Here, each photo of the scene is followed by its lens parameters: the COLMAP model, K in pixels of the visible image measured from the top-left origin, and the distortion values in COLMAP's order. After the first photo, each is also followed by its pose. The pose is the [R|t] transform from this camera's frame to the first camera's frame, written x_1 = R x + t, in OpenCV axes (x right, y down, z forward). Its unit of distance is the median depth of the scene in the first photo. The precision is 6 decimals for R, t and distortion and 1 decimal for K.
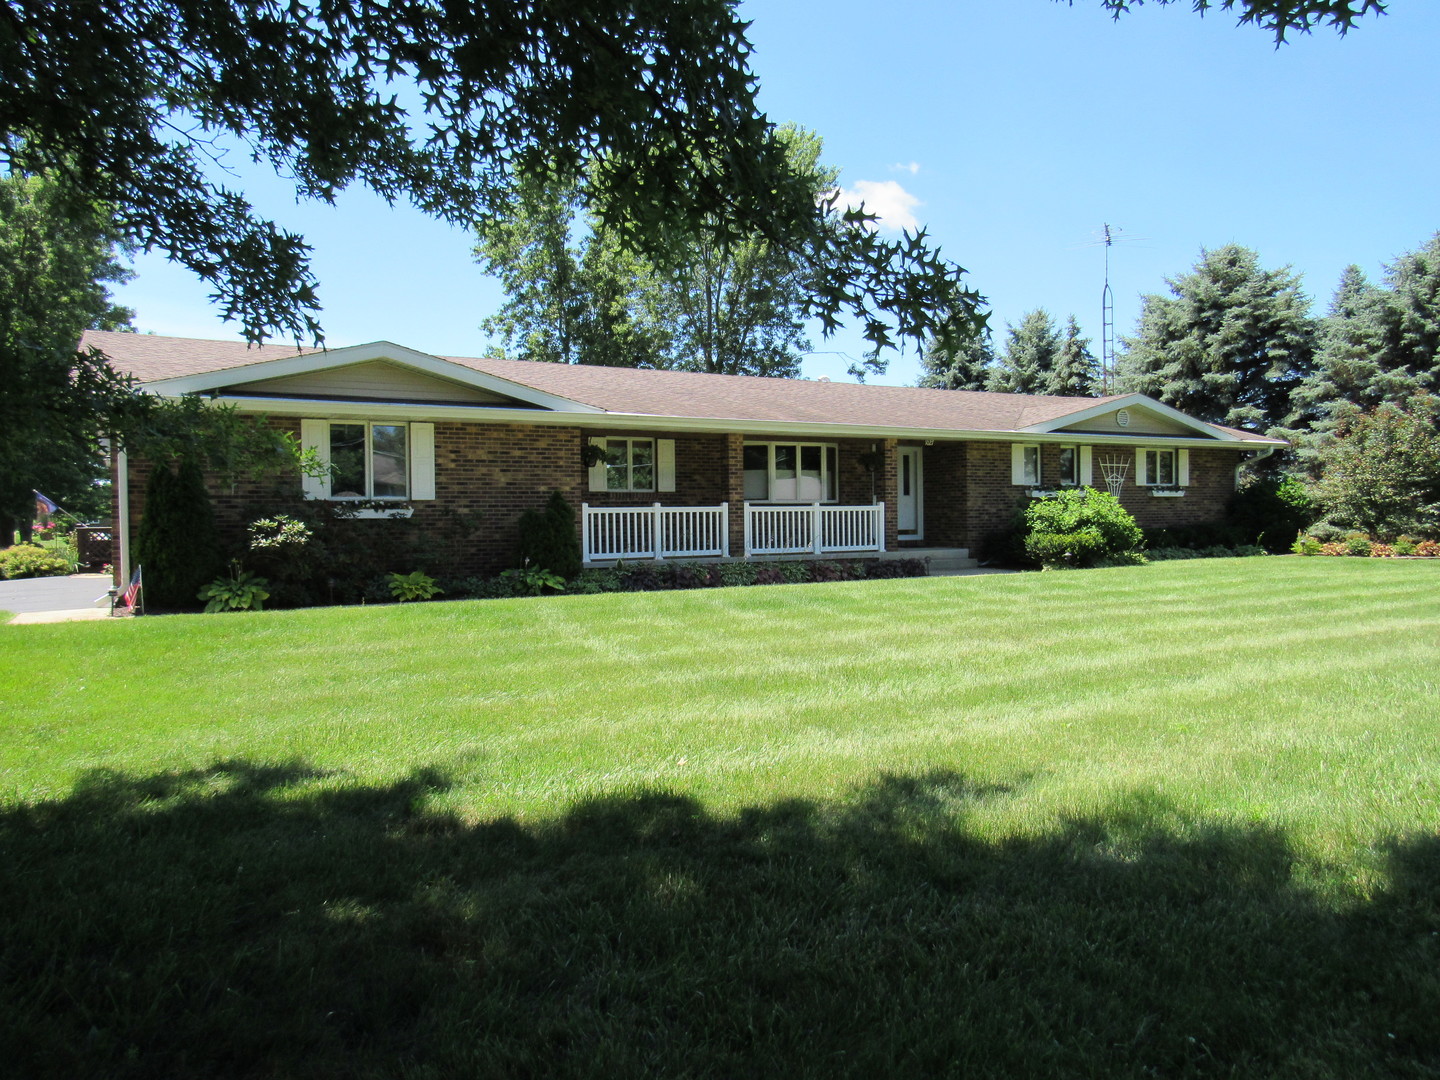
lens RADIAL K [[1024.3, 0, 720.9], [0, 1024.3, 542.0], [0, 0, 1]] dist [-0.028181, 0.002887]
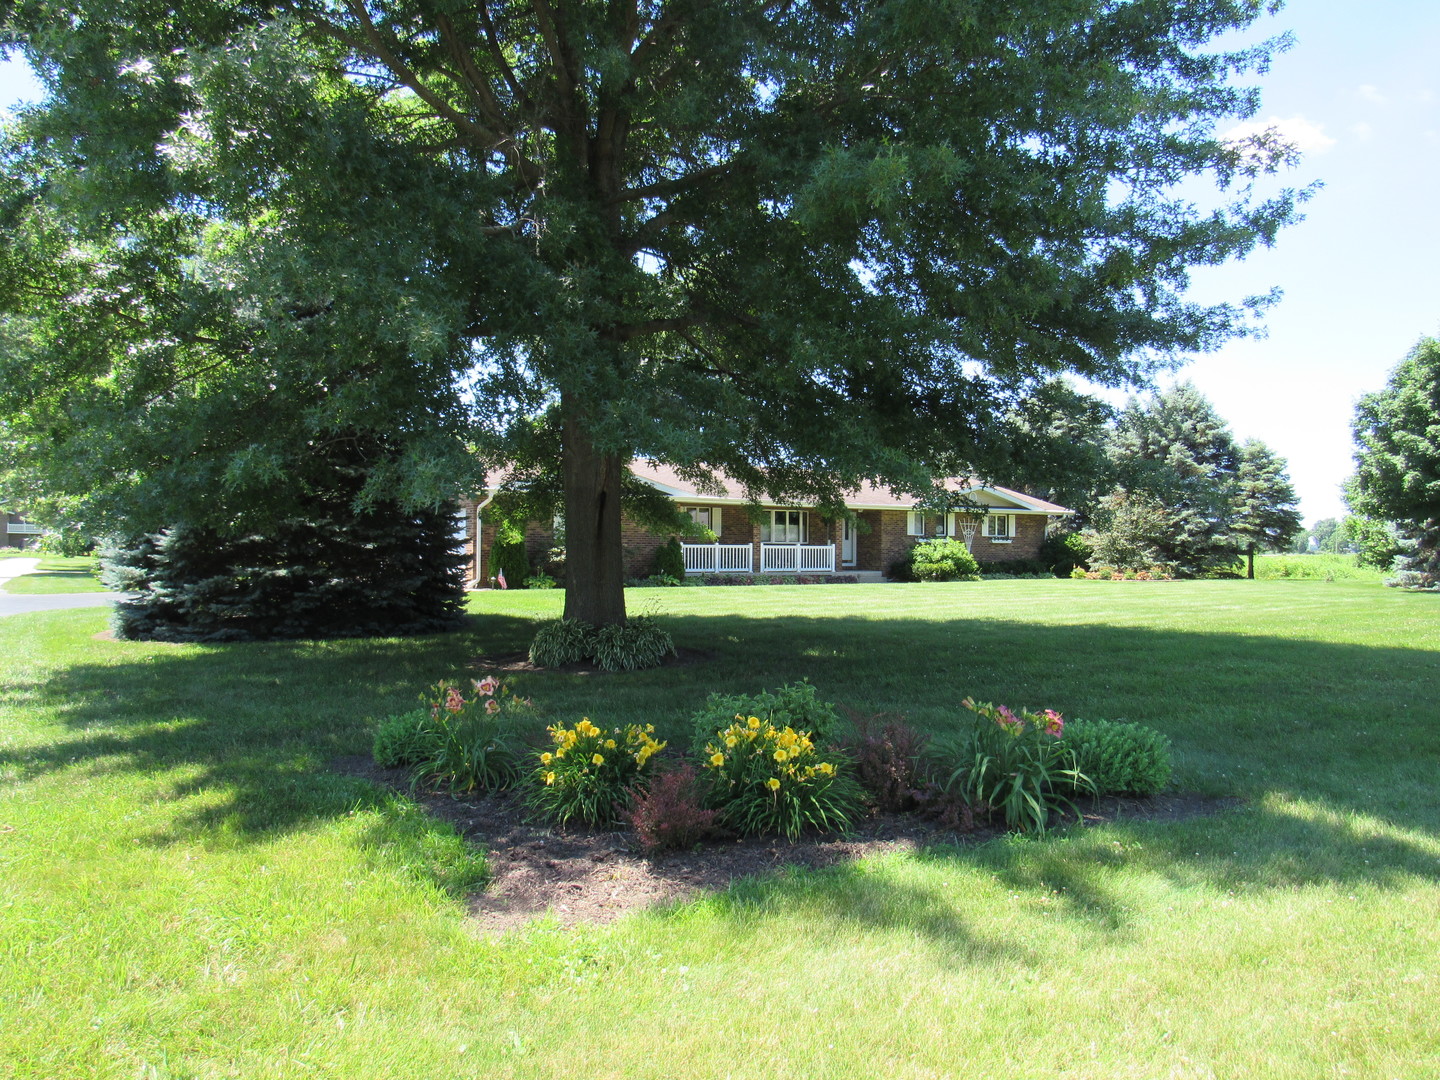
lens RADIAL K [[1027.5, 0, 717.1], [0, 1027.5, 528.4], [0, 0, 1]] dist [-0.024574, 0.005409]
pose [[0.997776, 0.020223, 0.063517, -0.151952], [-0.017375, 0.998833, -0.045065, 0.017282], [-0.064354, 0.043861, 0.996963, -0.735329]]
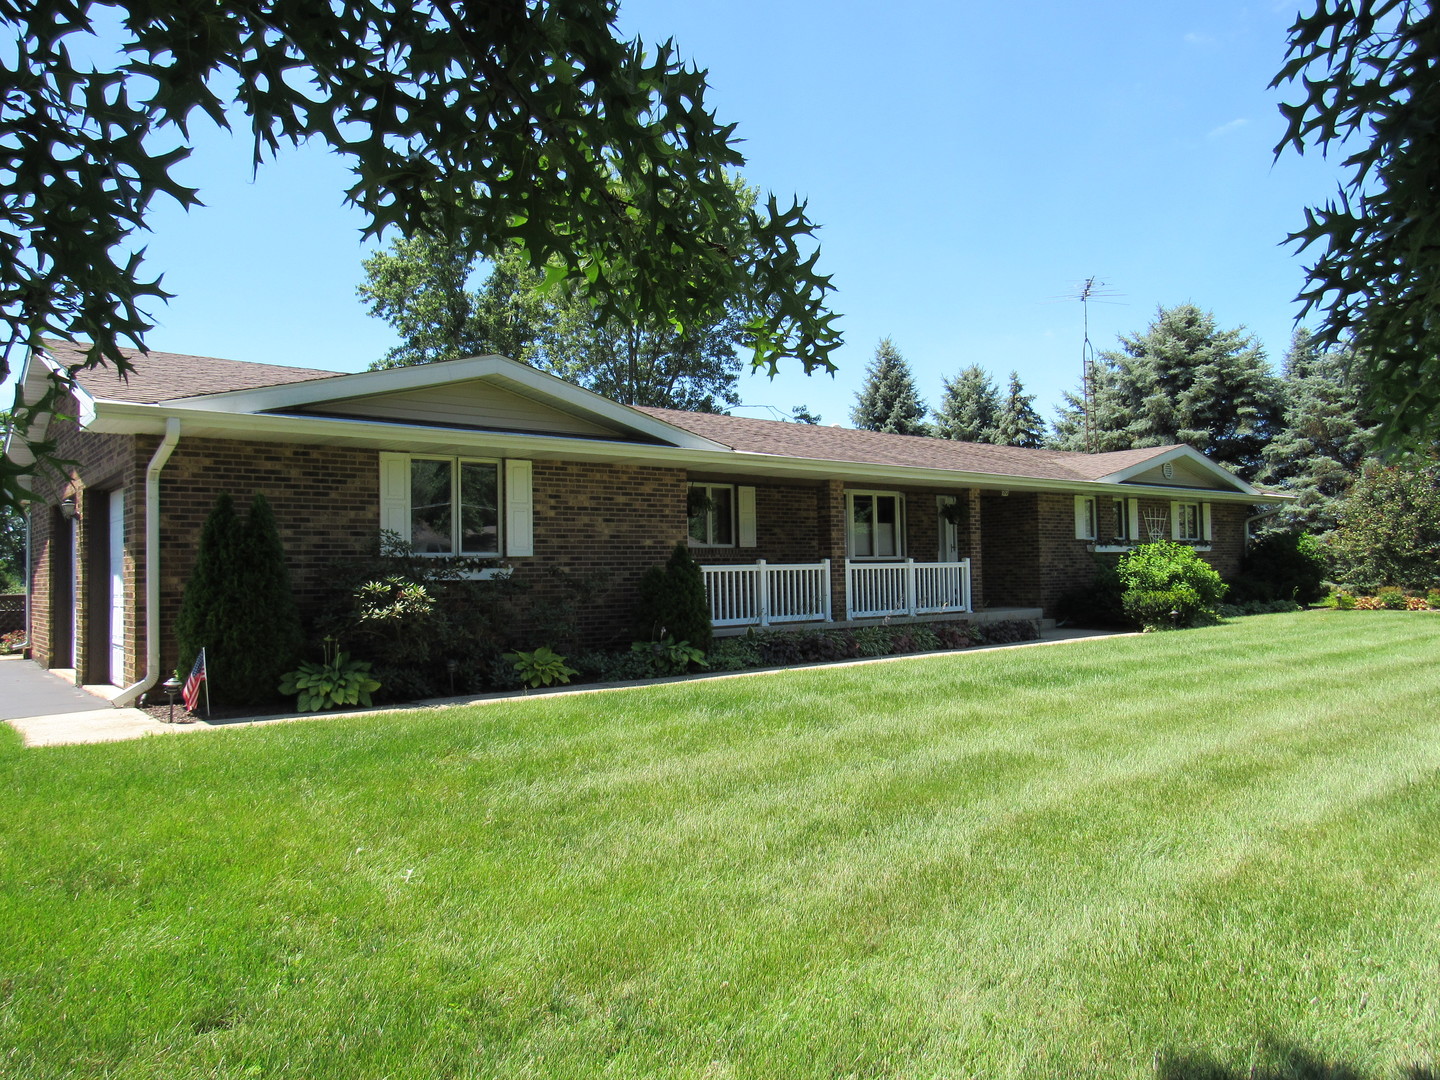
lens RADIAL K [[1024.3, 0, 720.9], [0, 1024.3, 542.0], [0, 0, 1]] dist [-0.028181, 0.002887]
pose [[0.984458, -0.002391, 0.175606, -0.205385], [0.012906, 0.998189, -0.058762, -0.002701], [-0.175147, 0.060115, 0.982705, 0.140701]]
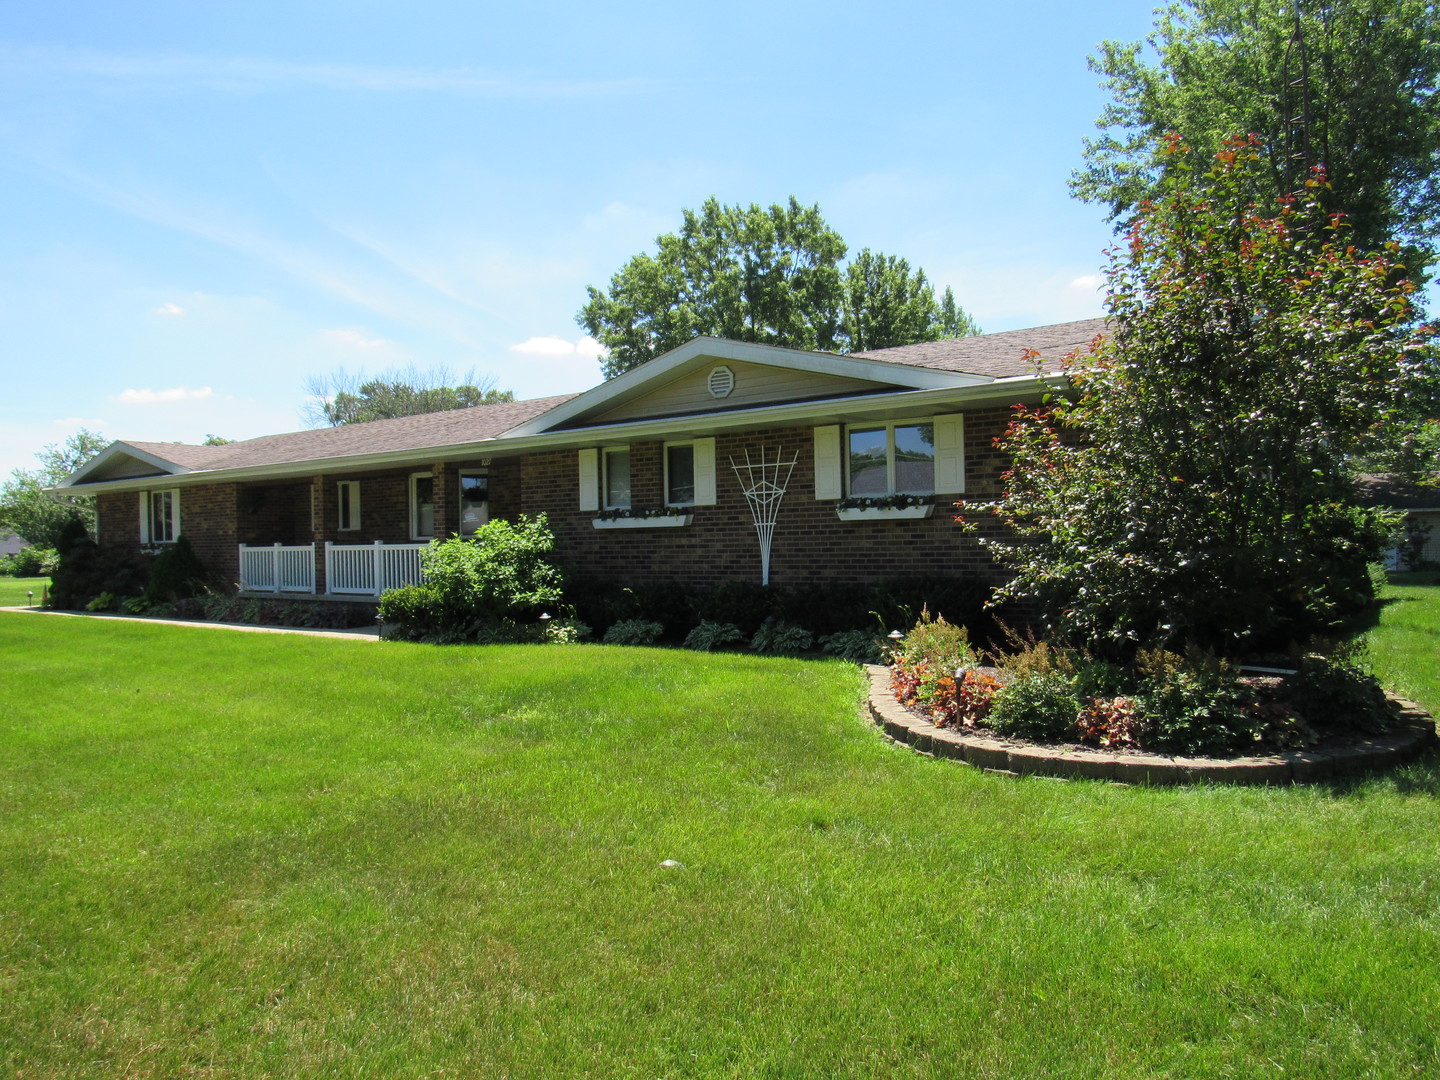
lens RADIAL K [[1024.3, 0, 720.9], [0, 1024.3, 542.0], [0, 0, 1]] dist [-0.028181, 0.002887]
pose [[0.400594, 0.004905, -0.916243, 0.968870], [-0.010819, 0.999941, 0.000623, -0.037938], [0.916192, 0.009663, 0.400623, 0.835740]]
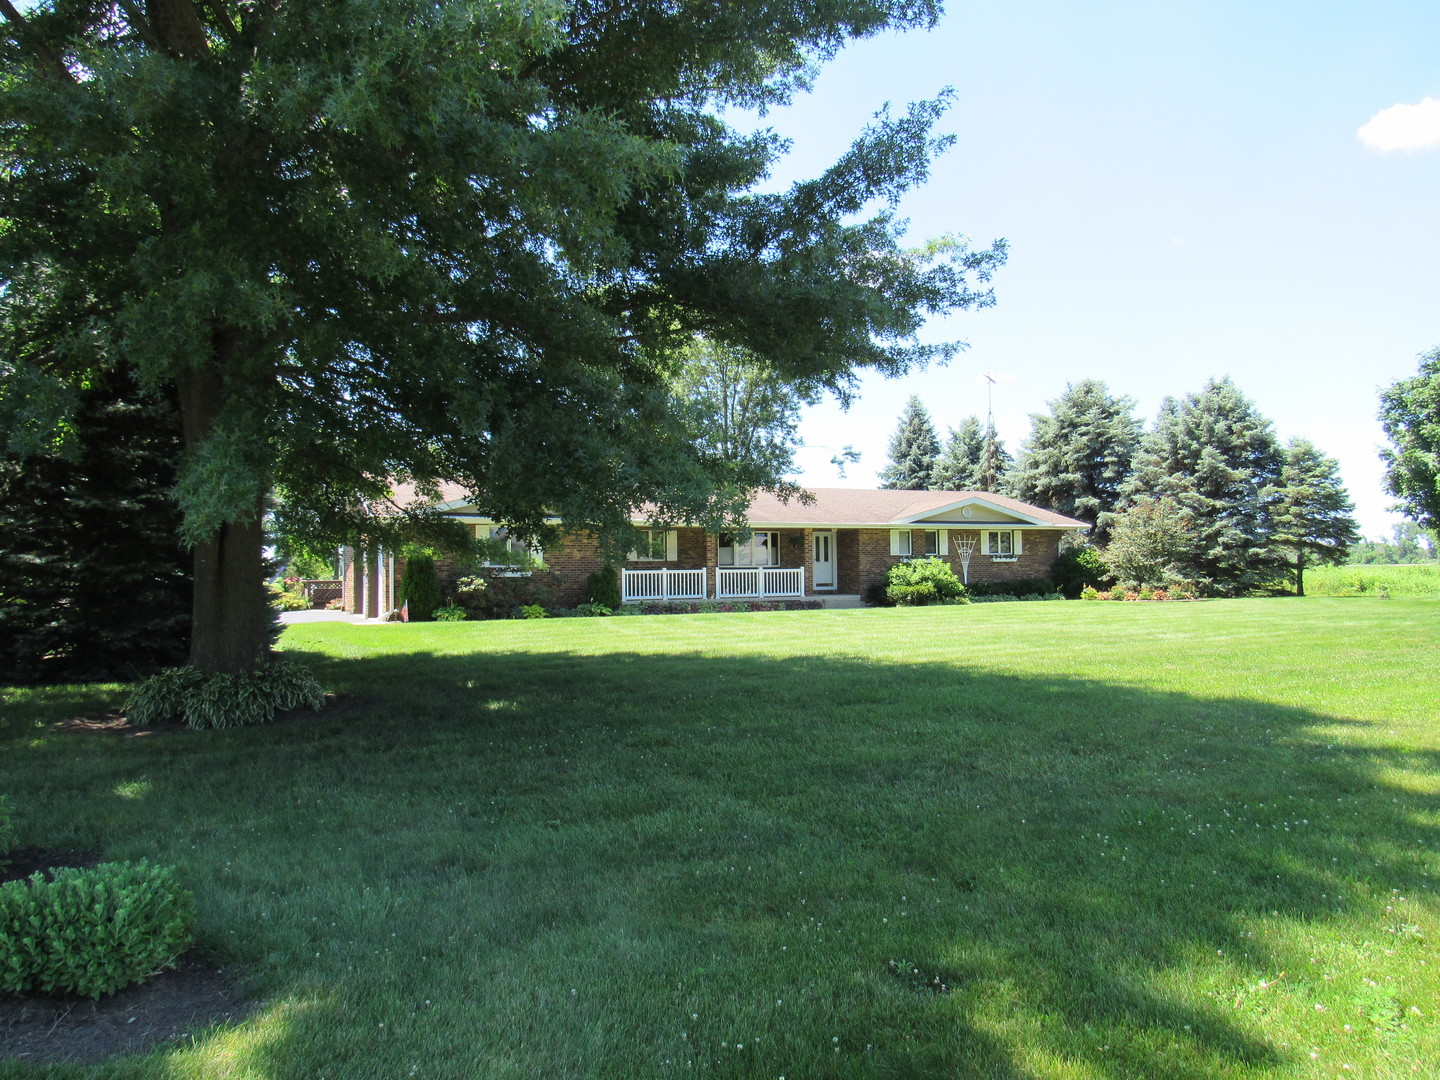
lens RADIAL K [[1027.5, 0, 717.1], [0, 1027.5, 528.4], [0, 0, 1]] dist [-0.024574, 0.005409]
pose [[0.998516, -0.000905, -0.054461, 0.104015], [-0.002605, 0.997924, -0.064346, 0.006381], [0.054406, 0.064392, 0.996440, -0.634886]]
